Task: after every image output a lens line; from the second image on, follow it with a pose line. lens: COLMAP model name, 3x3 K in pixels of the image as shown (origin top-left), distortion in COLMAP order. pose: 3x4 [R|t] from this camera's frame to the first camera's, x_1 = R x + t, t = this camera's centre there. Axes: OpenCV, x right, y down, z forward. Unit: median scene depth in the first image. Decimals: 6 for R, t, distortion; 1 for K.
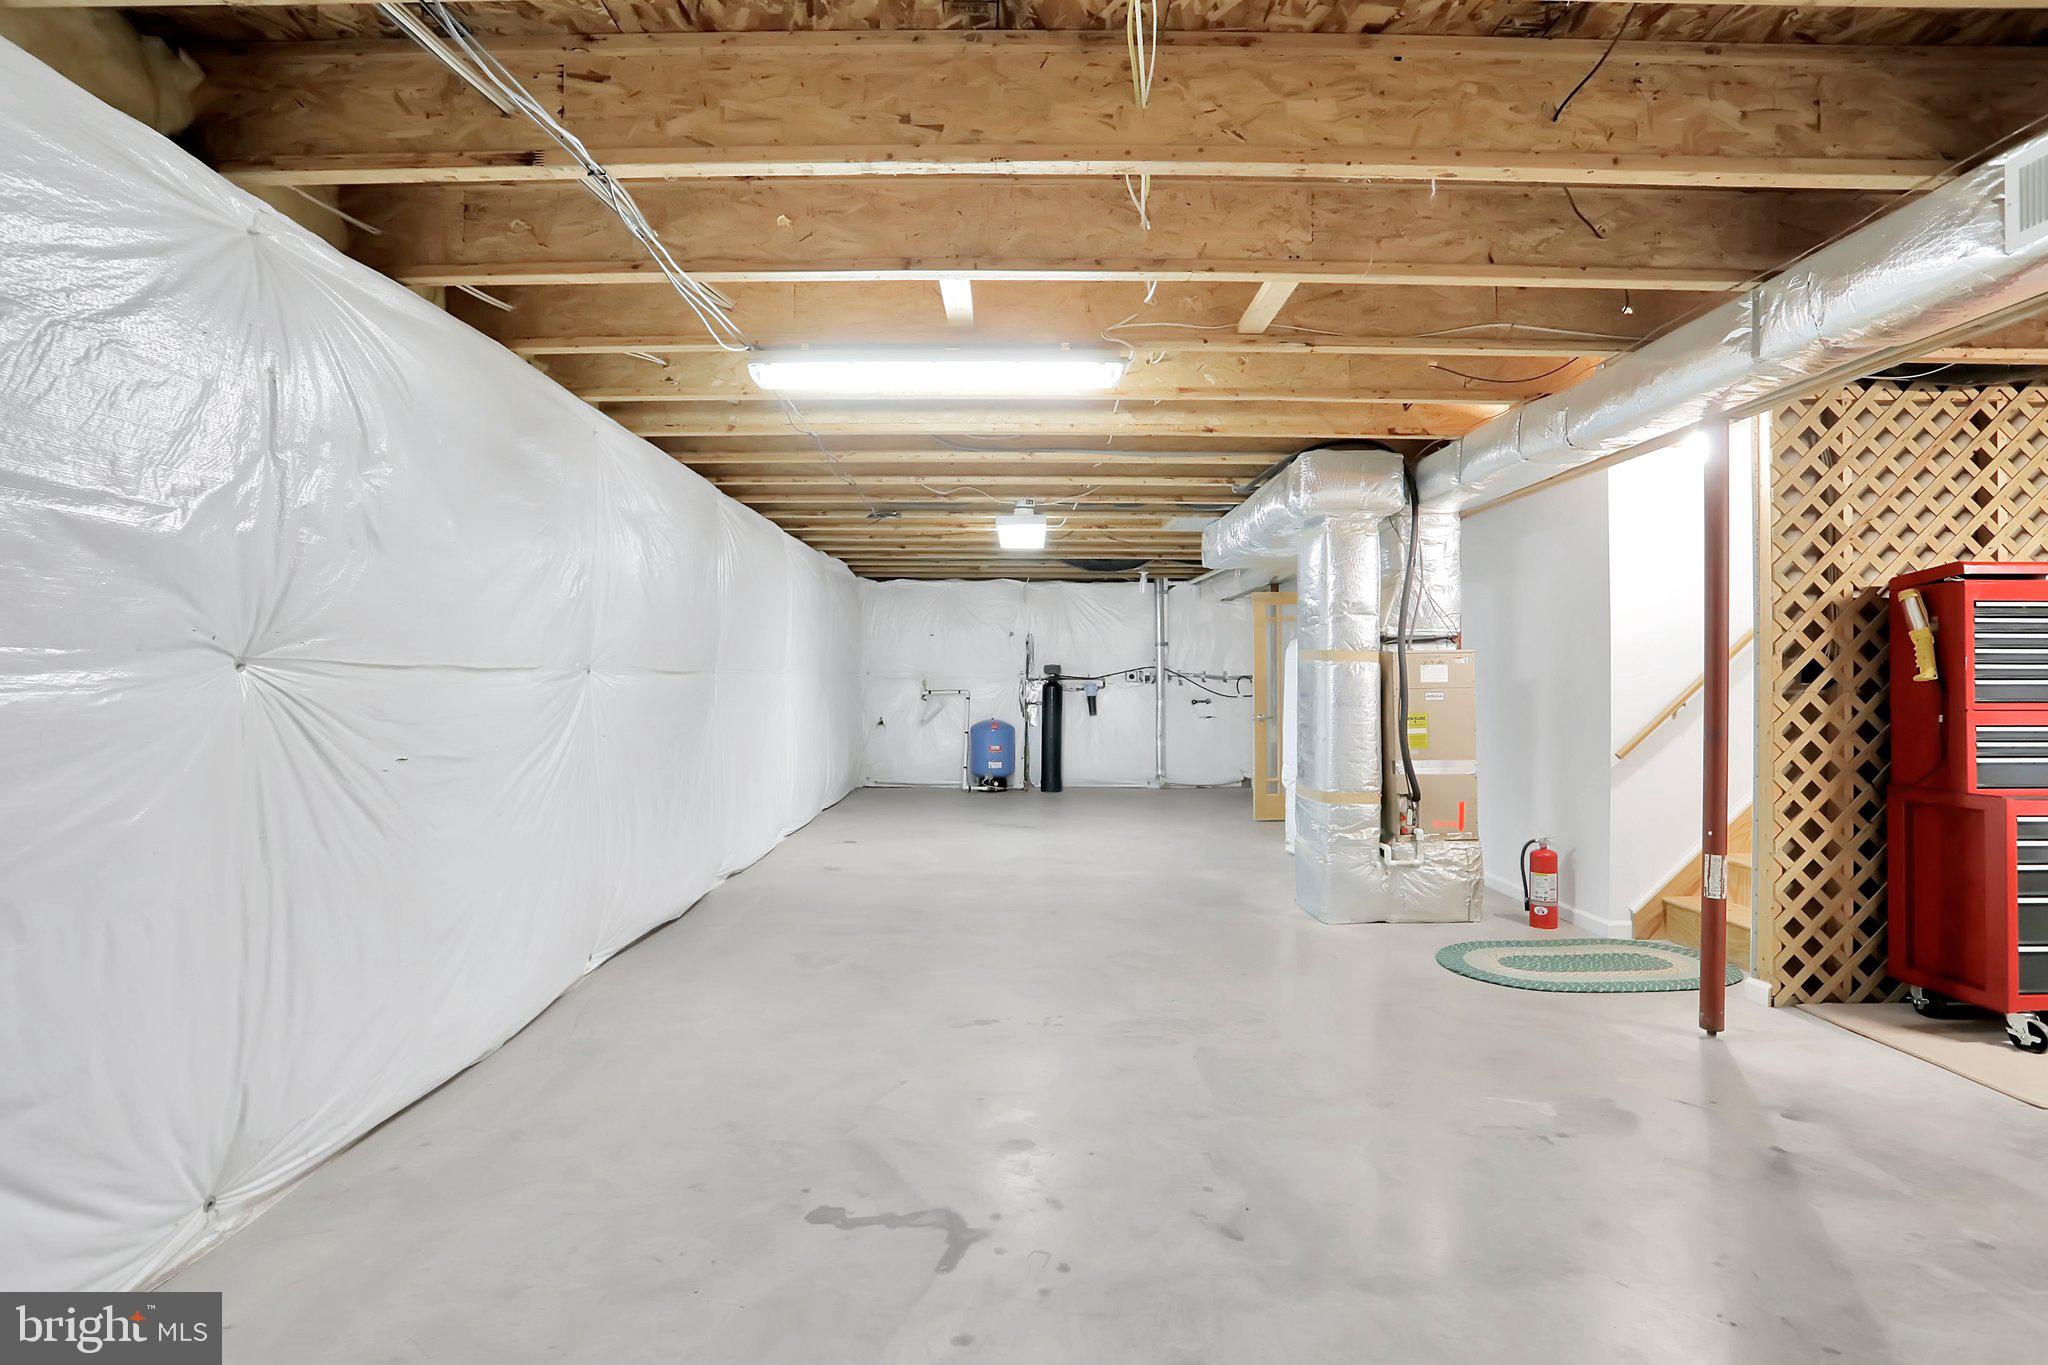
lens RADIAL K [[1013.5, 0, 1019.4], [0, 1013.5, 675.9], [0, 0, 1]] dist [-0.059384, 0.022518]
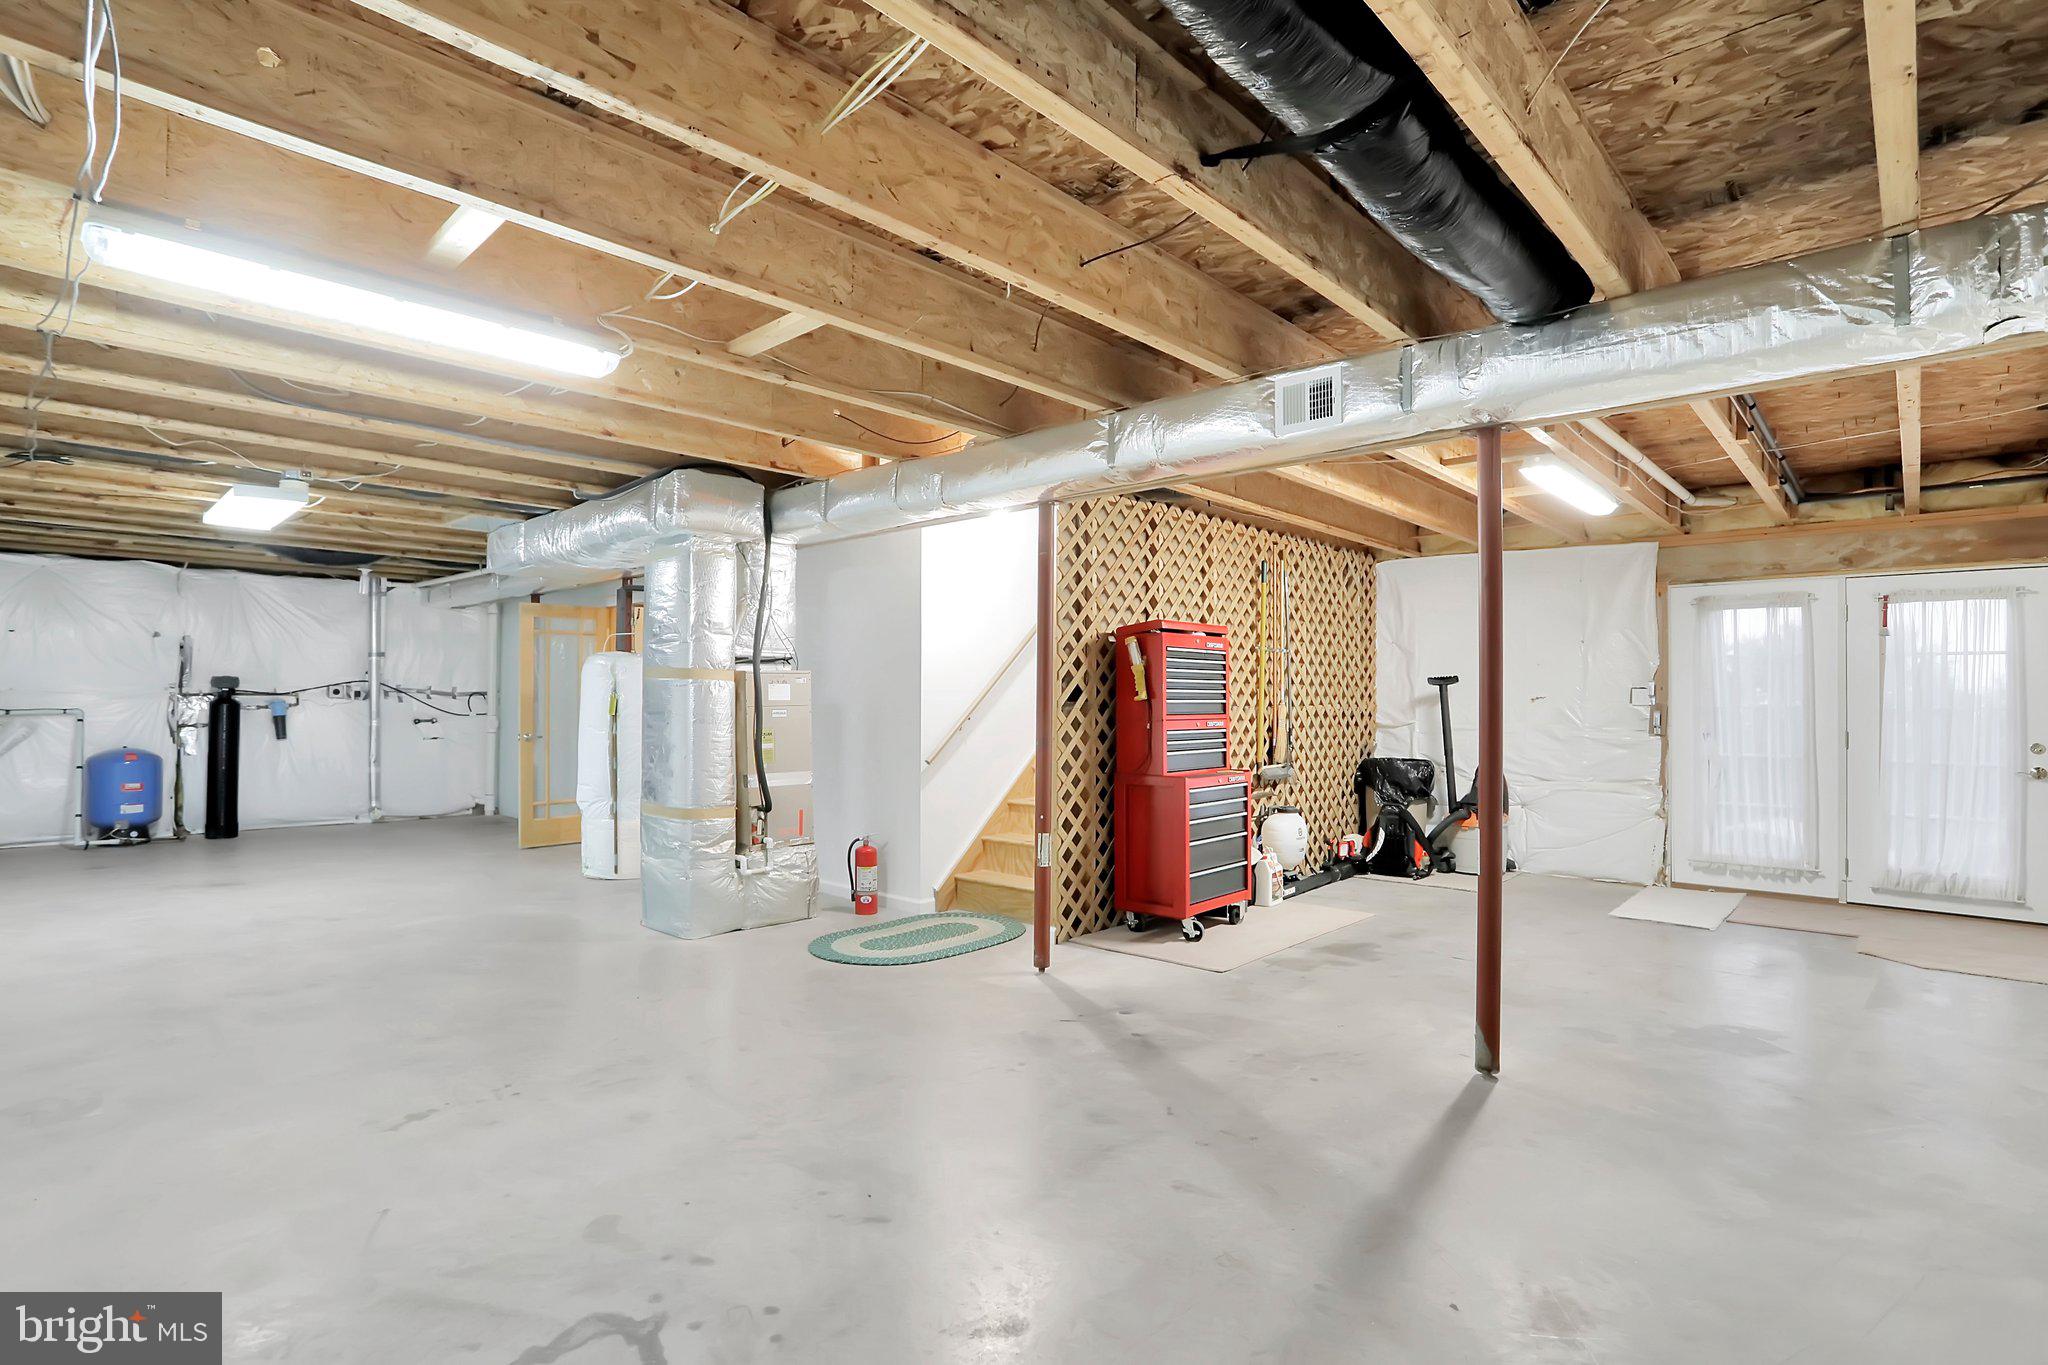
lens RADIAL K [[1013.5, 0, 1018.5], [0, 1013.5, 684.7], [0, 0, 1]] dist [-0.059384, 0.022518]
pose [[0.687538, 0.013336, 0.726026, -0.270889], [-0.007099, 0.999907, -0.011644, 0.000394], [-0.726114, 0.002852, 0.687568, 0.092130]]
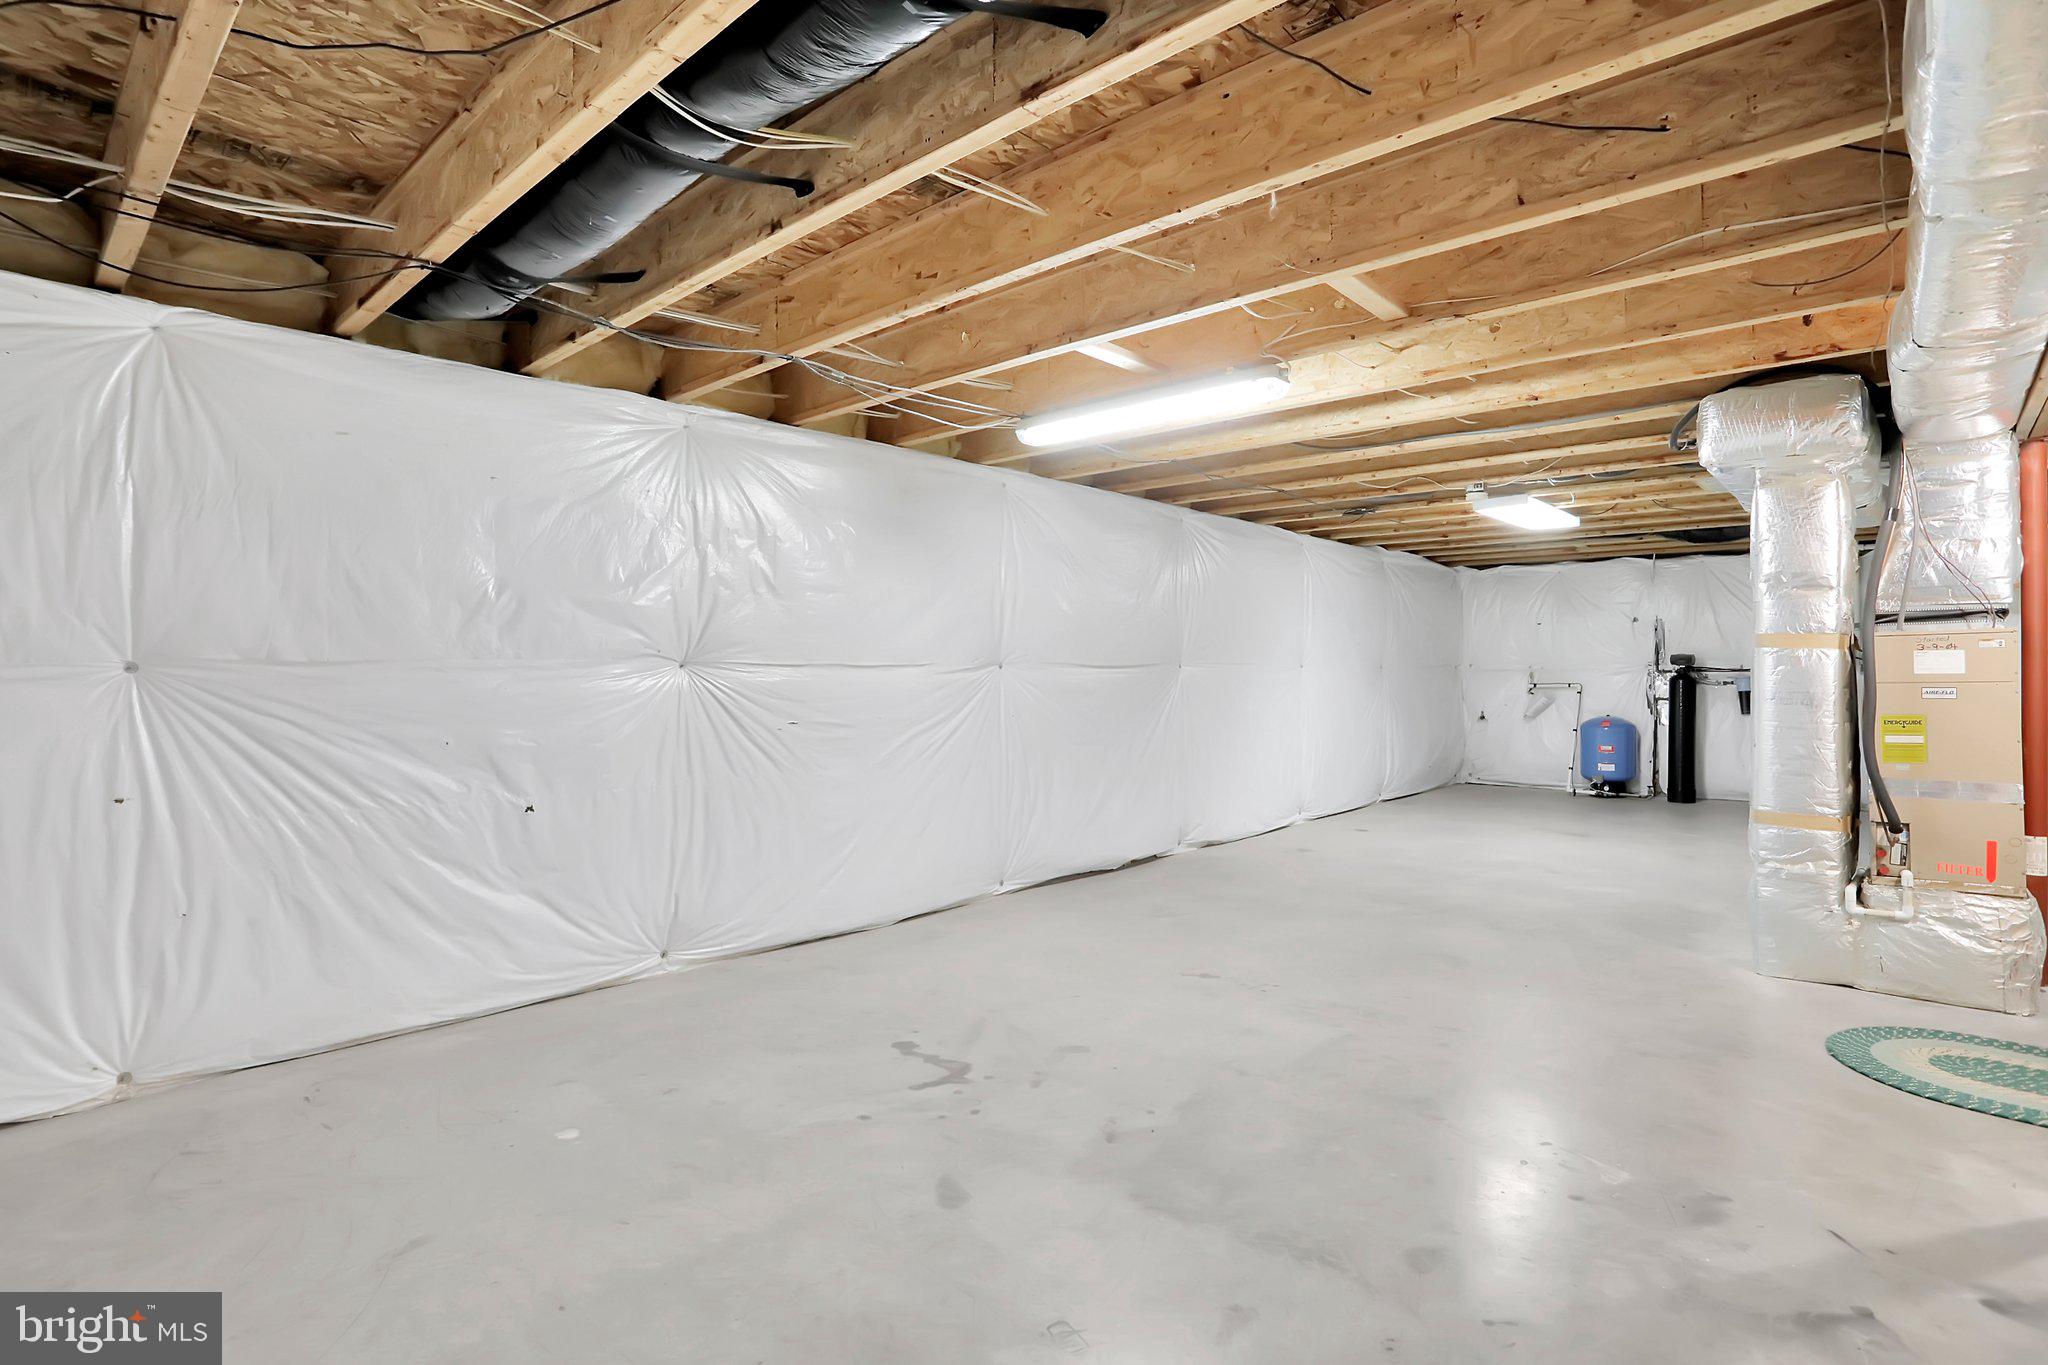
lens RADIAL K [[1013.5, 0, 1020.6], [0, 1013.5, 669.4], [0, 0, 1]] dist [-0.059384, 0.022518]
pose [[0.737159, -0.004171, -0.675706, 0.547430], [0.004567, 0.999989, -0.001190, 0.001089], [0.675704, -0.002209, 0.737170, 0.027338]]
